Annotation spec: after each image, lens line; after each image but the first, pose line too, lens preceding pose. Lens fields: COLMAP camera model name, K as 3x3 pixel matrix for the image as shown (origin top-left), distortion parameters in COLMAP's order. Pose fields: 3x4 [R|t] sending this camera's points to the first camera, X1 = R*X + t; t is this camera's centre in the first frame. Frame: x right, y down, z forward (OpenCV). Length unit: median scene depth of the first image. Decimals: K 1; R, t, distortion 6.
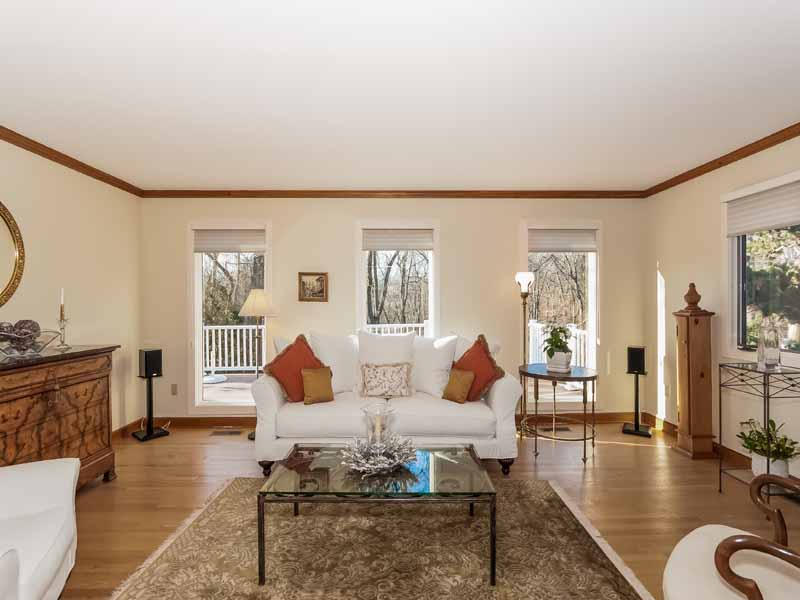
lens RADIAL K [[356.9, 0, 398.0], [0, 356.9, 304.5], [0, 0, 1]] dist [0.020507, 0.000191]
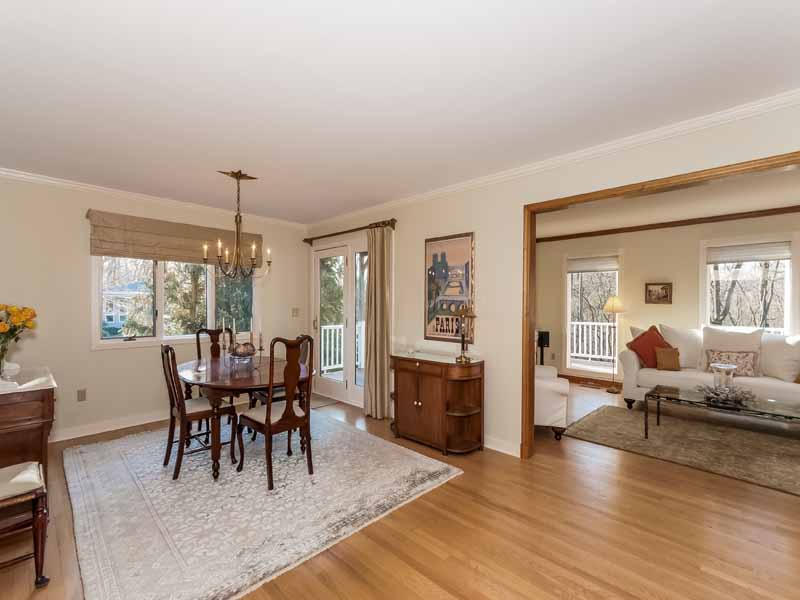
lens RADIAL K [[356.9, 0, 398.0], [0, 356.9, 304.5], [0, 0, 1]] dist [0.020507, 0.000191]
pose [[0.706607, 0.012001, -0.707505, 0.046055], [-0.015130, 0.999884, 0.001850, 0.007220], [0.707445, 0.009398, 0.706706, -0.846159]]
